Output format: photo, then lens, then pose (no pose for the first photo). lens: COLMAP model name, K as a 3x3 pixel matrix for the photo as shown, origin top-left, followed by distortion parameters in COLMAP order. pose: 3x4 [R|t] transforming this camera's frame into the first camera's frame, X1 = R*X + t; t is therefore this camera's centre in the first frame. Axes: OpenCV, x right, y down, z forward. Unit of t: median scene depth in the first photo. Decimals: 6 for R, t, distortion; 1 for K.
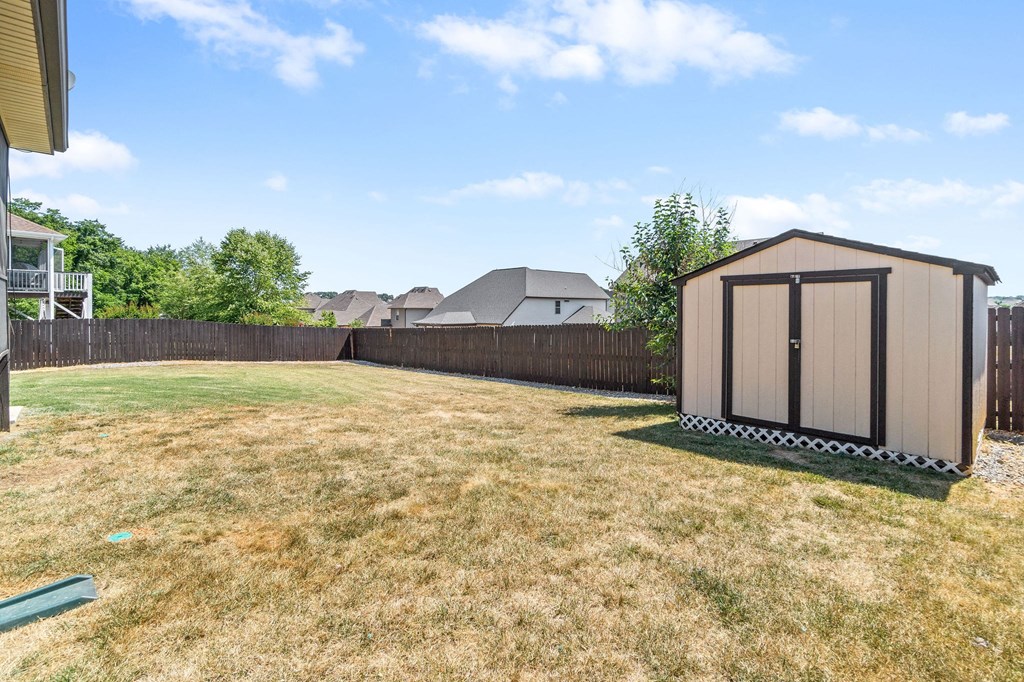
lens RADIAL K [[460.8, 0, 529.0], [0, 460.8, 311.9], [0, 0, 1]] dist [0.002112, 0.000668]
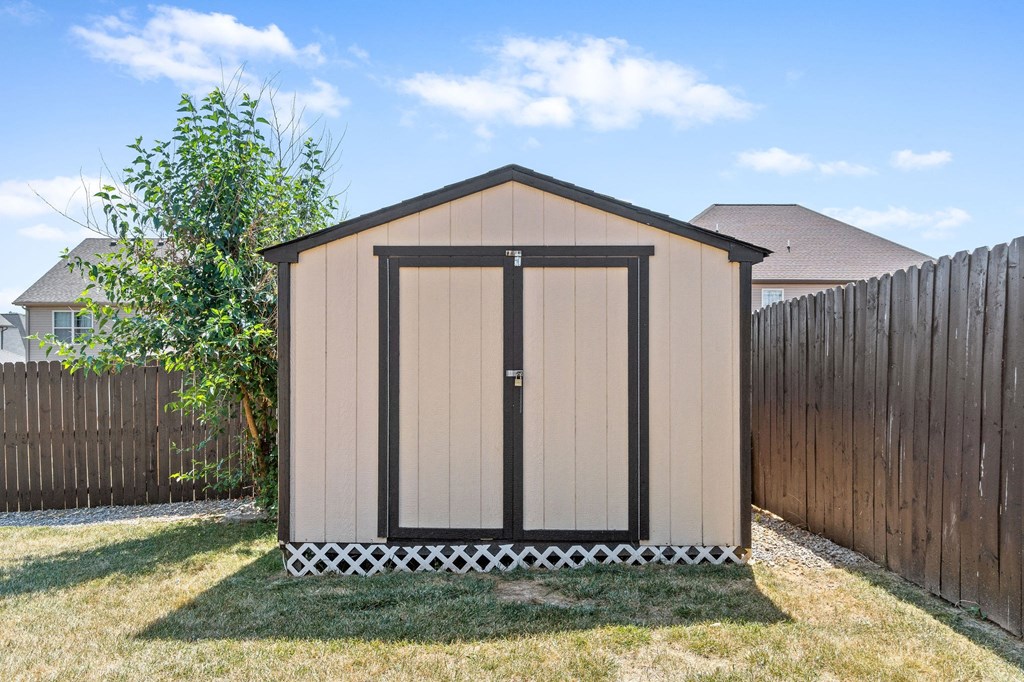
lens RADIAL K [[712.2, 0, 511.4], [0, 712.2, 363.4], [0, 0, 1]] dist [-0.002366, 0.000909]
pose [[0.701847, -0.012622, 0.712216, -0.016741], [0.003839, 0.999895, 0.013938, 0.037494], [-0.712318, -0.007048, 0.701822, 0.392966]]
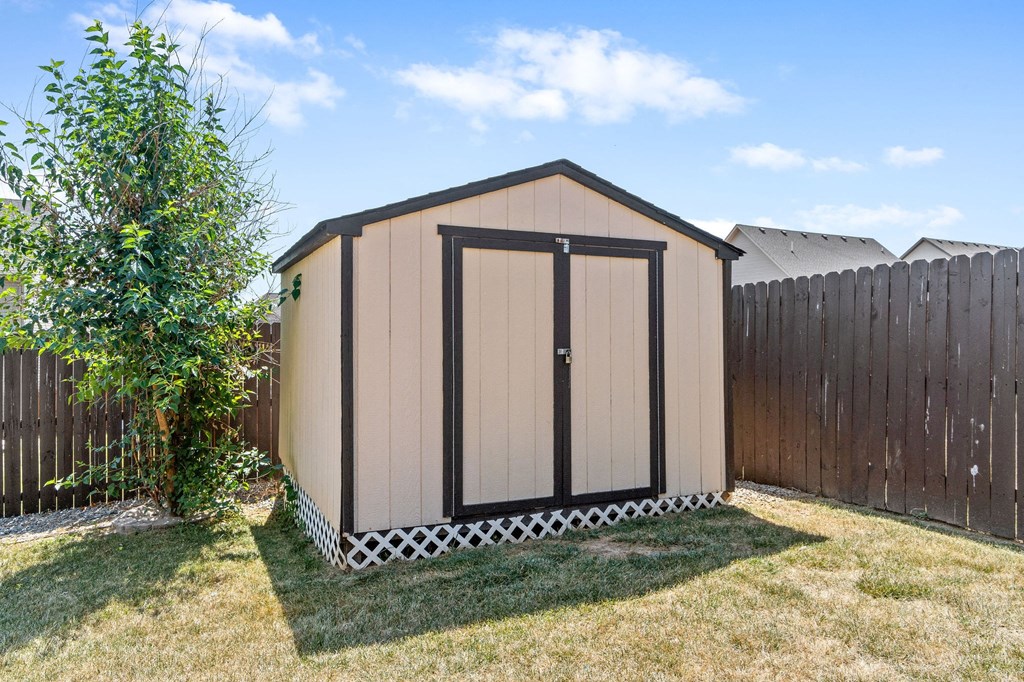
lens RADIAL K [[685.1, 0, 512.0], [0, 685.1, 341.0], [0, 0, 1]] dist [-0.002761, -0.002595]
pose [[0.322372, -0.008706, 0.946573, -0.248584], [0.001811, 0.999962, 0.008580, 0.039707], [-0.946611, -0.001052, 0.322376, 0.735037]]
